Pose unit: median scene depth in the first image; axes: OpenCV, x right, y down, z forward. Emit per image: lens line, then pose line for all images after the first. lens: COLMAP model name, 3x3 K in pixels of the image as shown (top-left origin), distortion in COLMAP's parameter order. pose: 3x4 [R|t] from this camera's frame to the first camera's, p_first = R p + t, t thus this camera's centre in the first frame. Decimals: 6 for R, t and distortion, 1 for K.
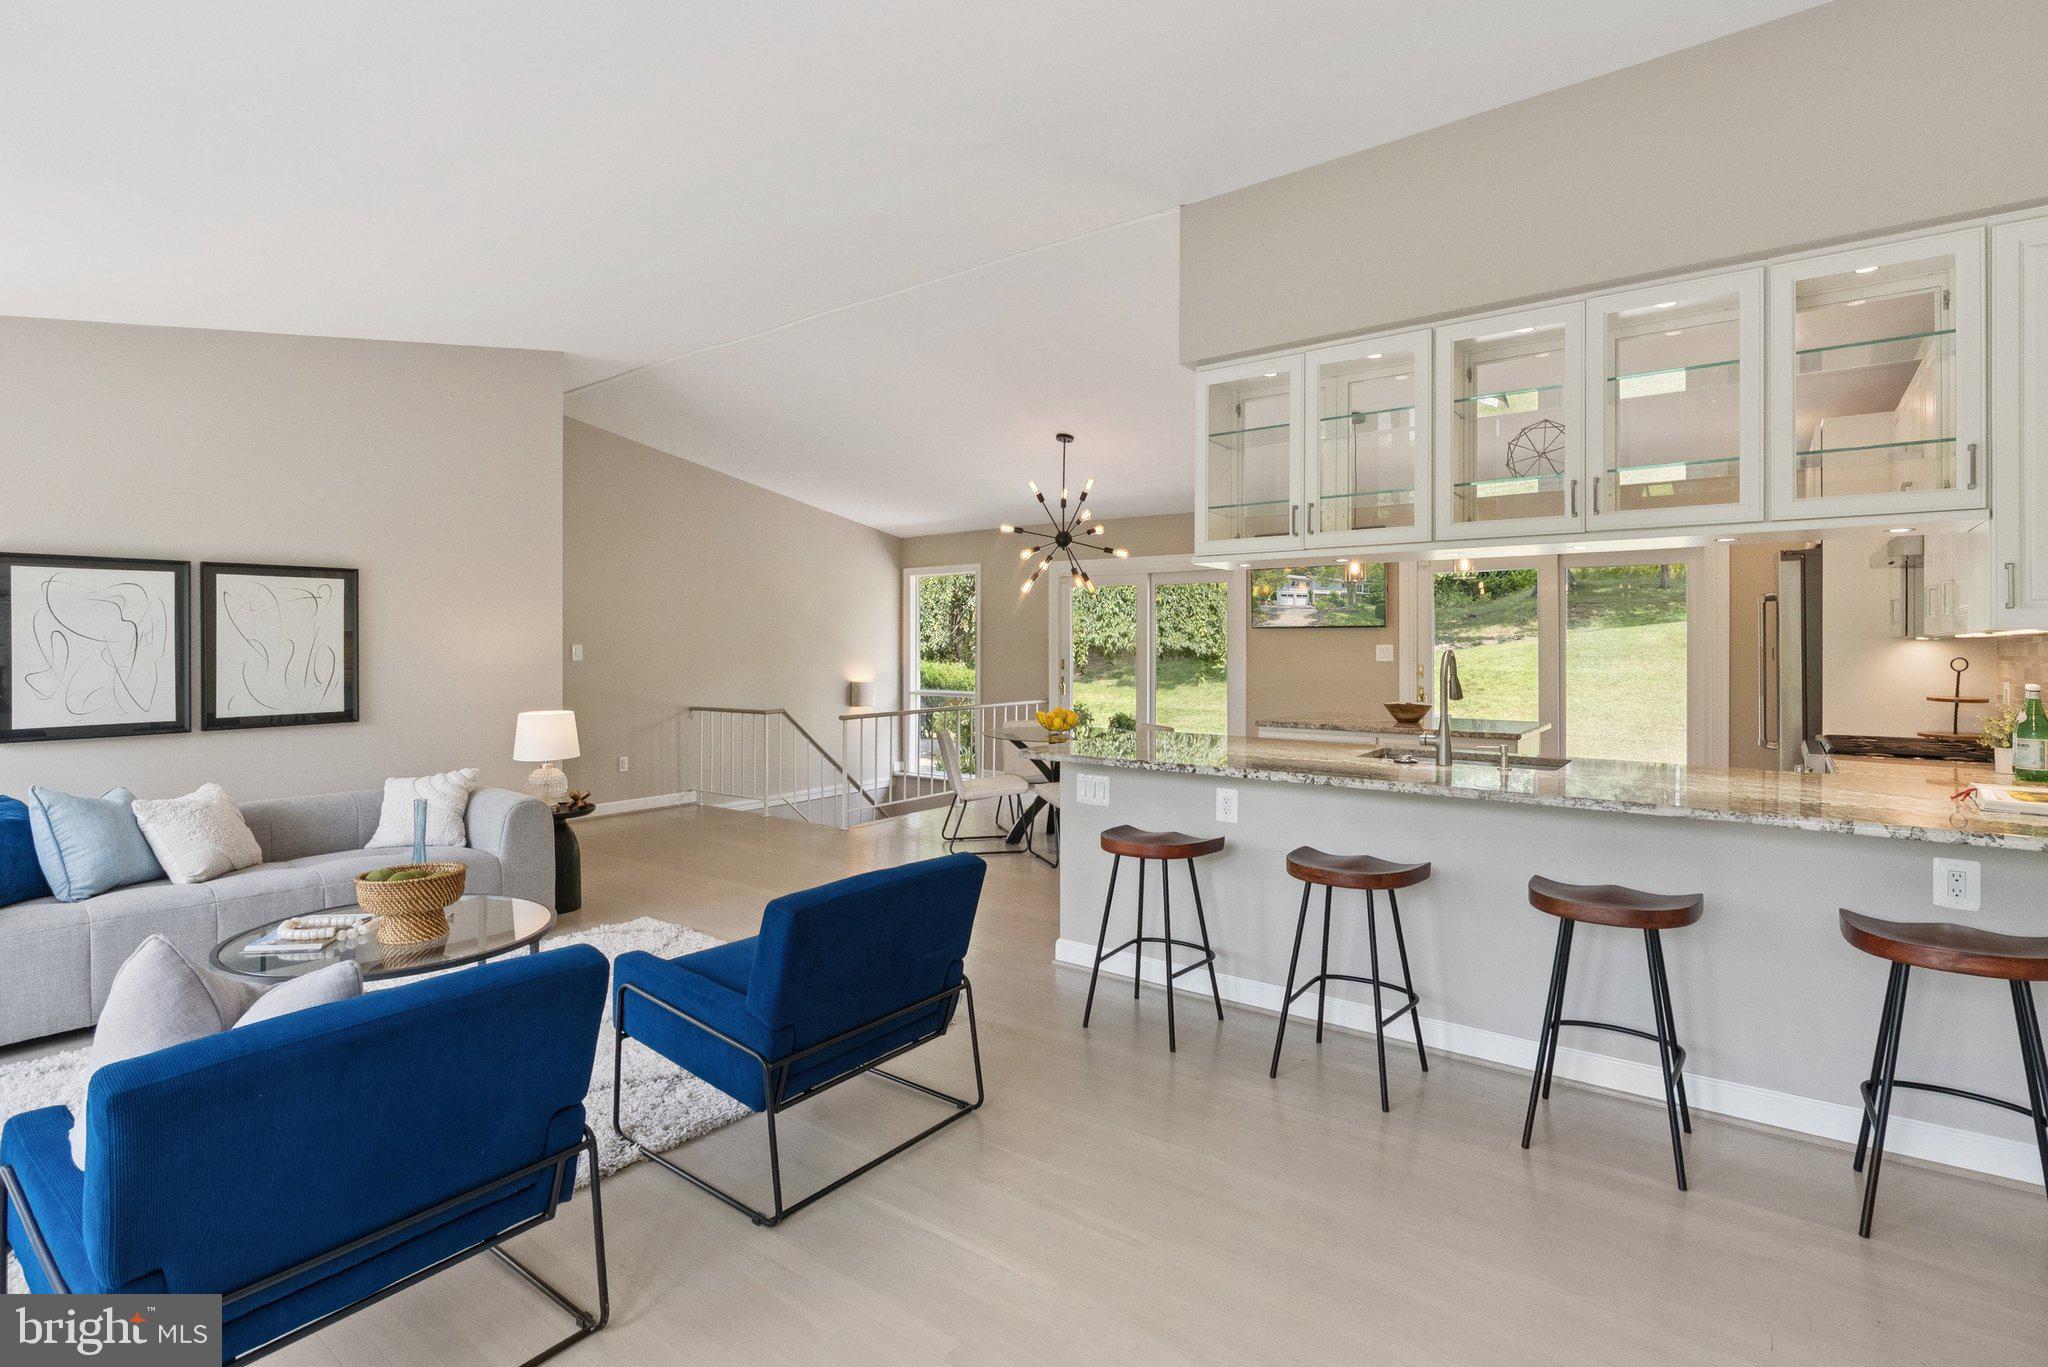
lens RADIAL K [[953.1, 0, 1044.7], [0, 953.1, 643.4], [0, 0, 1]] dist [-0.007033, 0.002196]
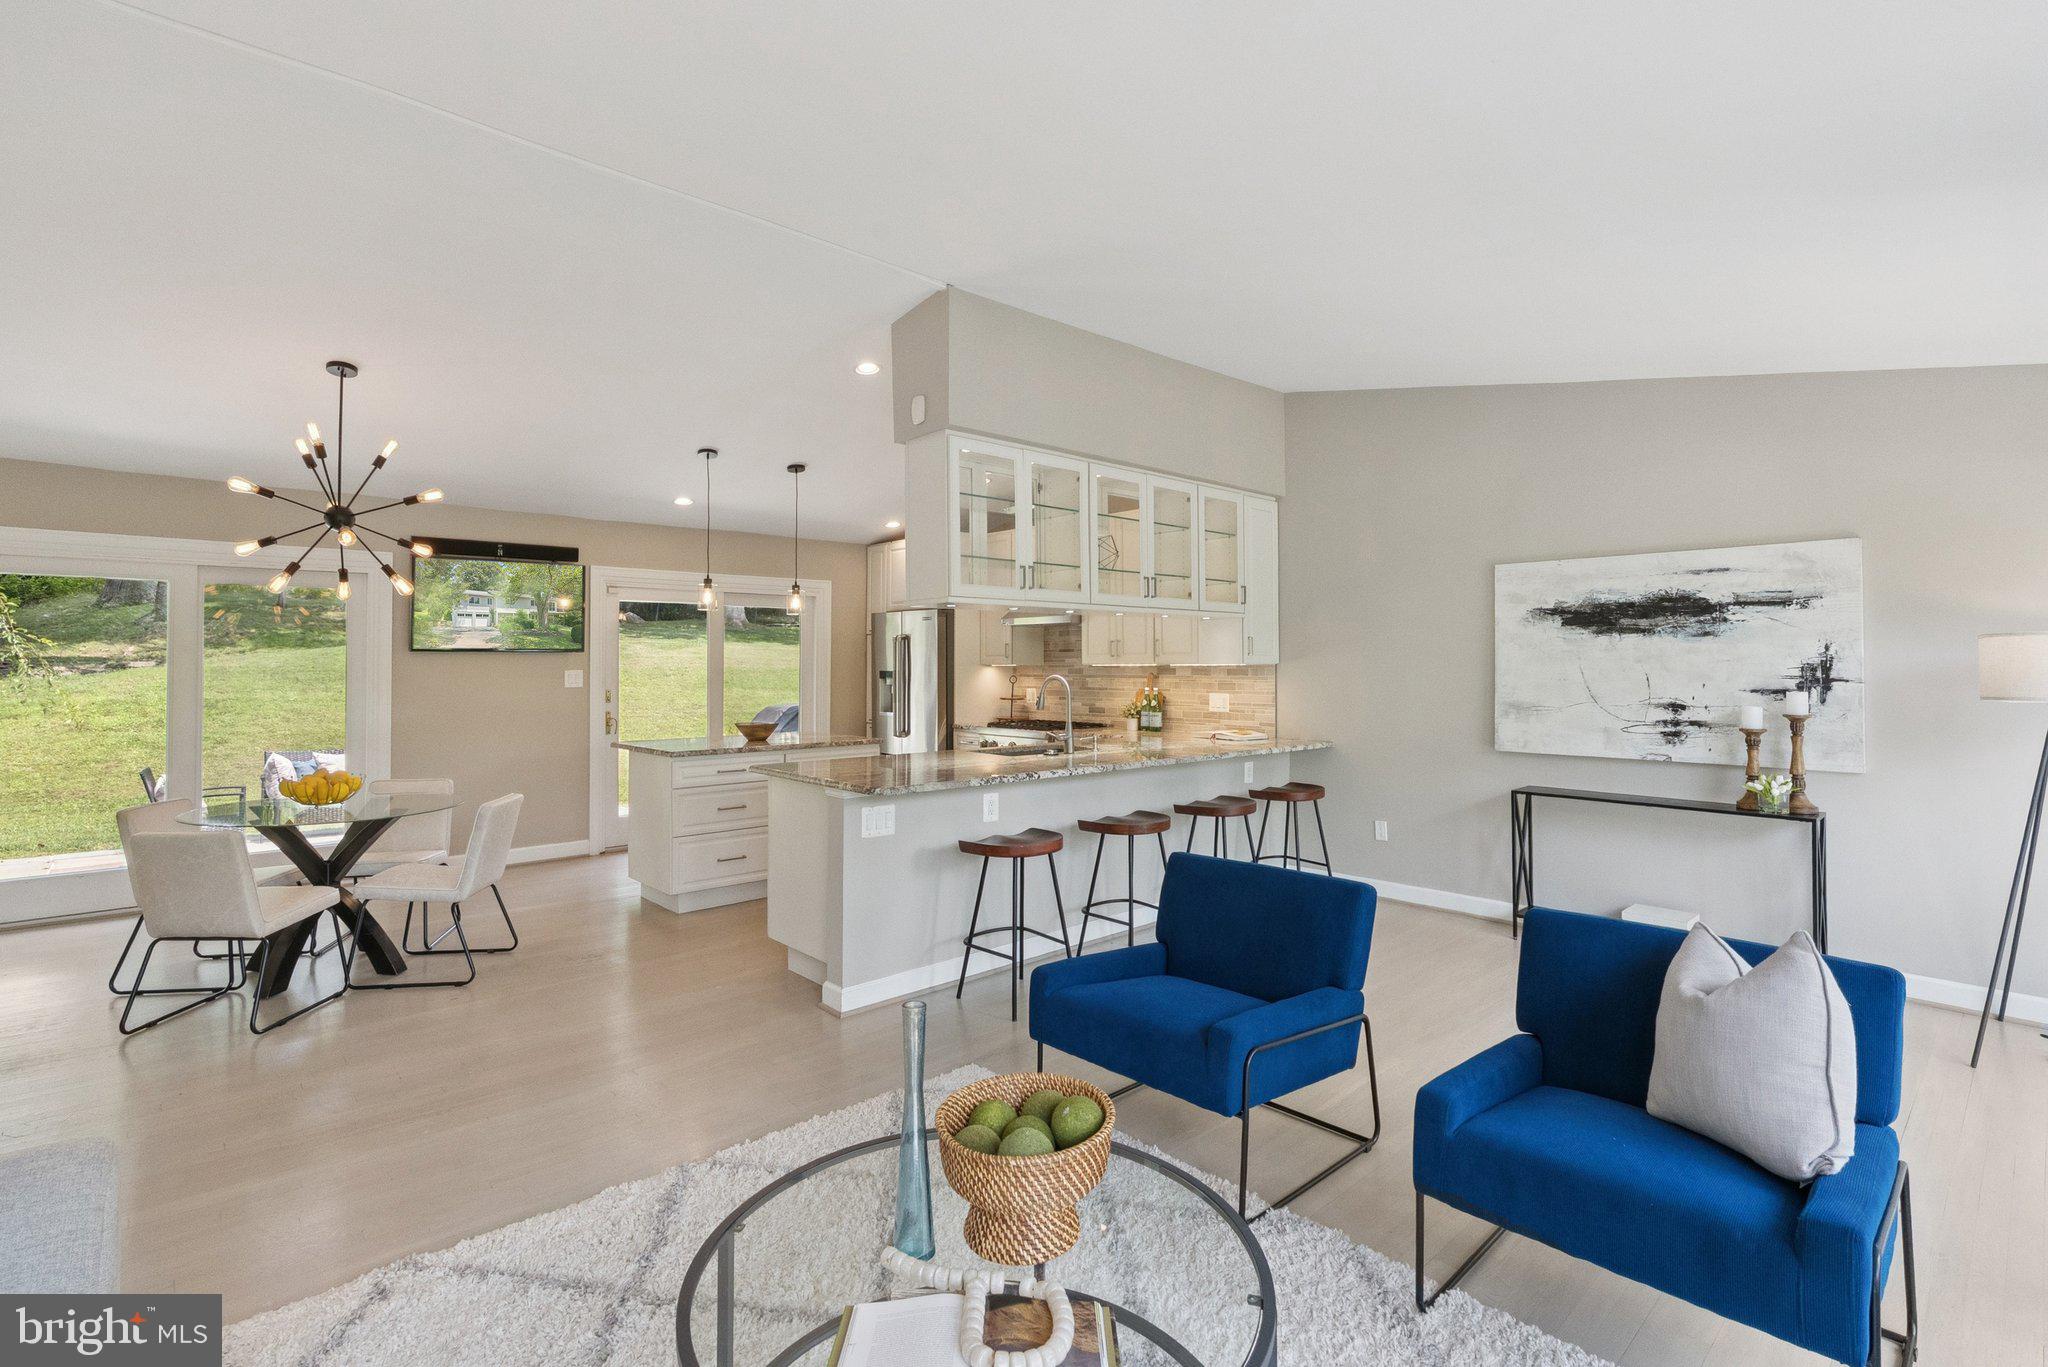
lens RADIAL K [[953.1, 0, 1022.7], [0, 953.1, 653.7], [0, 0, 1]] dist [-0.007033, 0.002196]
pose [[0.195036, 0.008205, 0.980762, -0.703477], [0.000615, 0.999964, -0.008488, -0.009829], [-0.980796, 0.002258, 0.195024, 0.517641]]
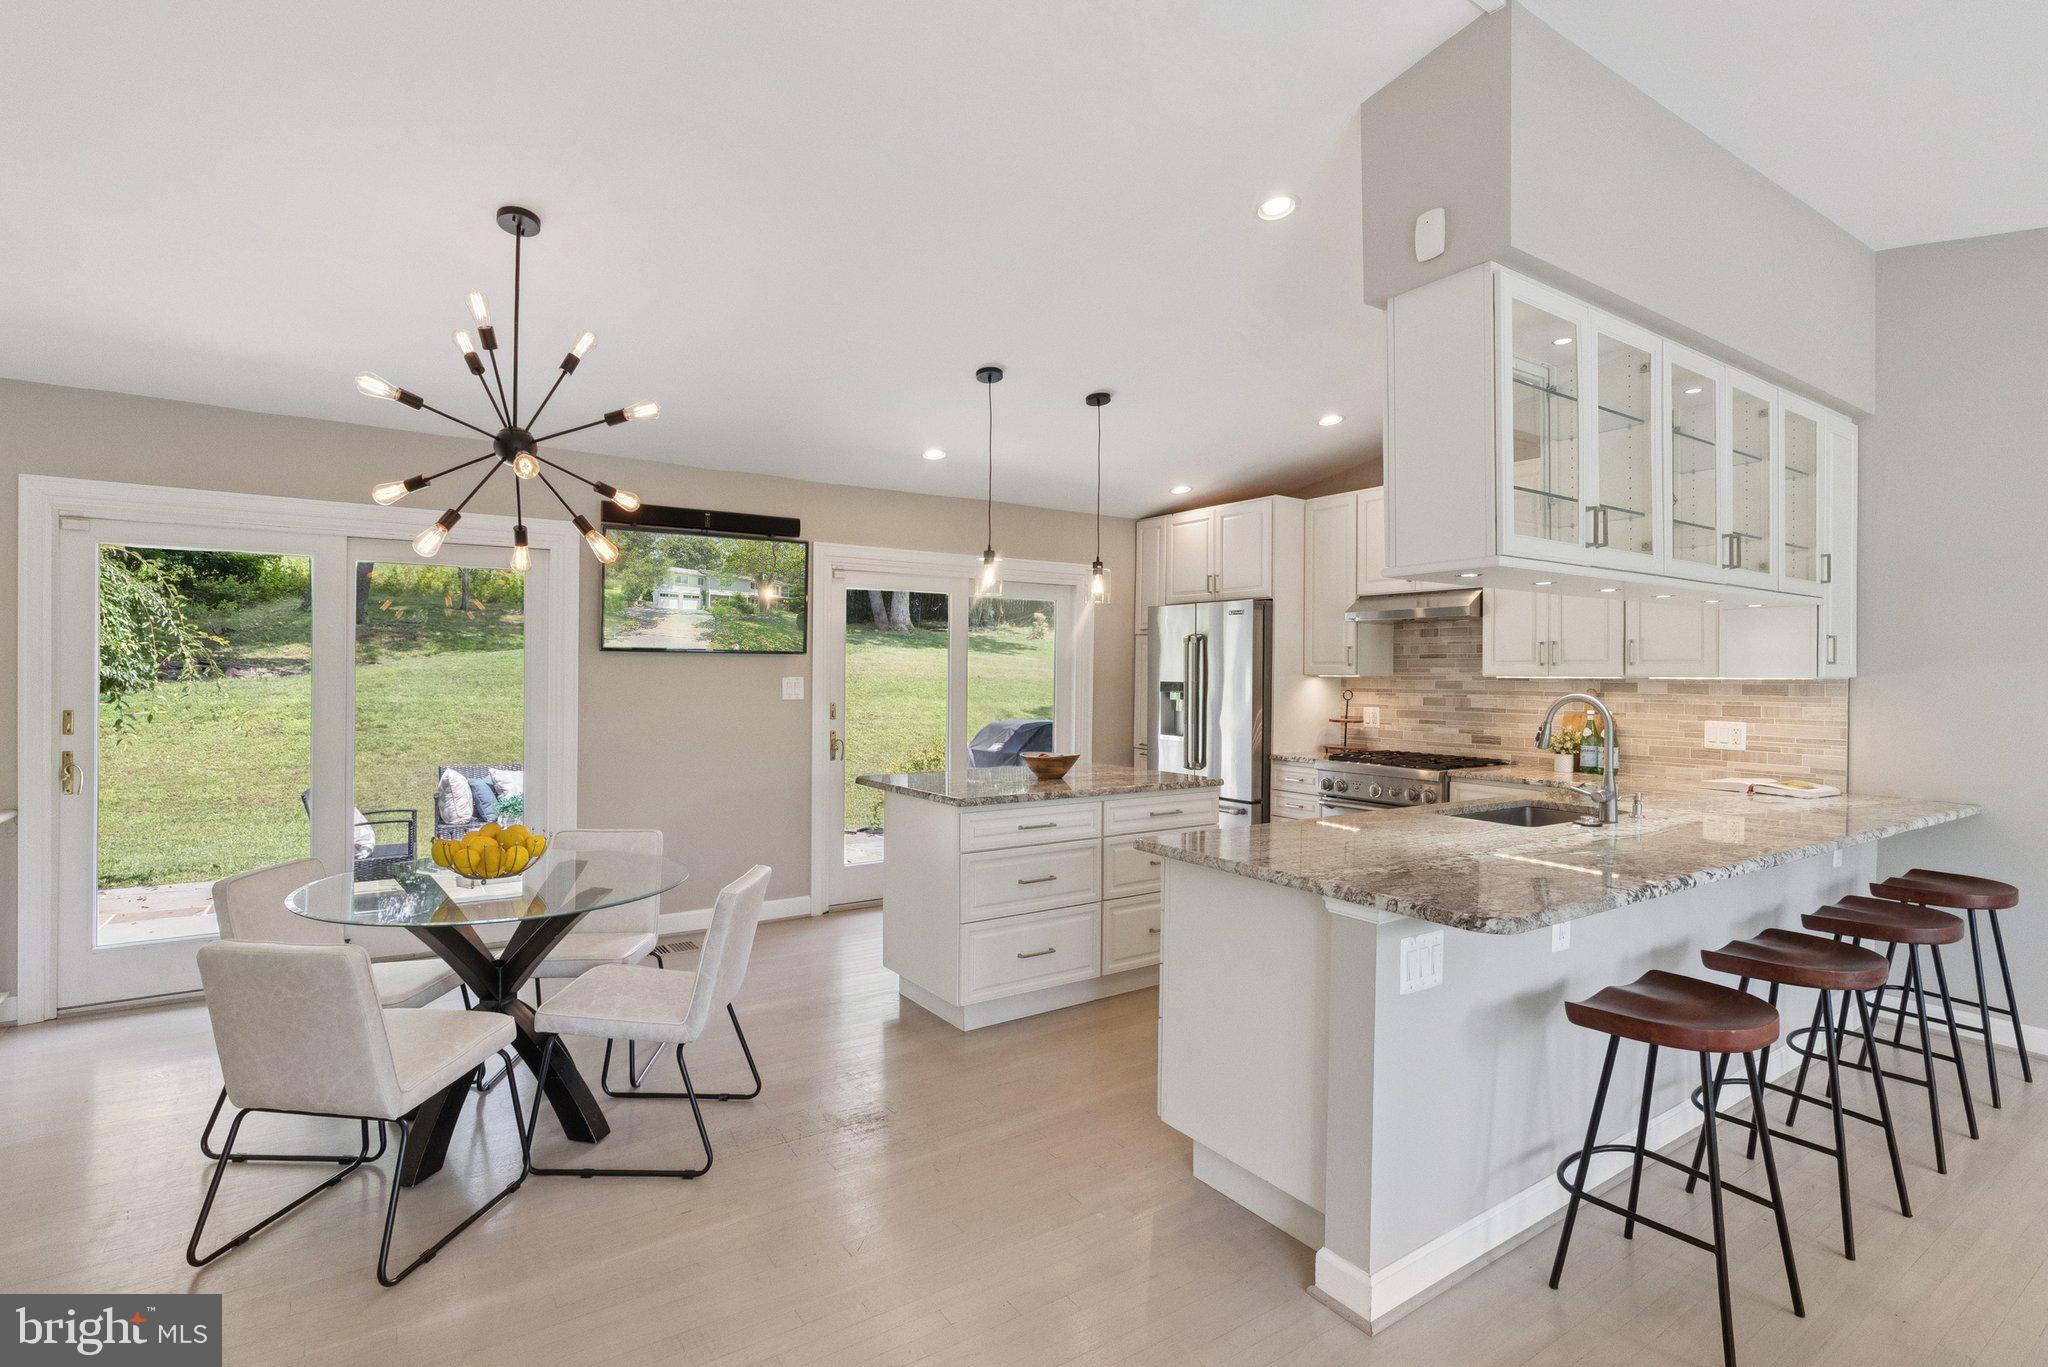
lens RADIAL K [[975.5, 0, 1022.3], [0, 975.5, 677.3], [0, 0, 1]] dist [-0.011401, 0.003639]
pose [[0.334395, -0.004155, 0.942424, -0.428506], [-0.007784, 0.999944, 0.007171, -0.008134], [-0.942401, -0.009734, 0.334344, 0.810280]]
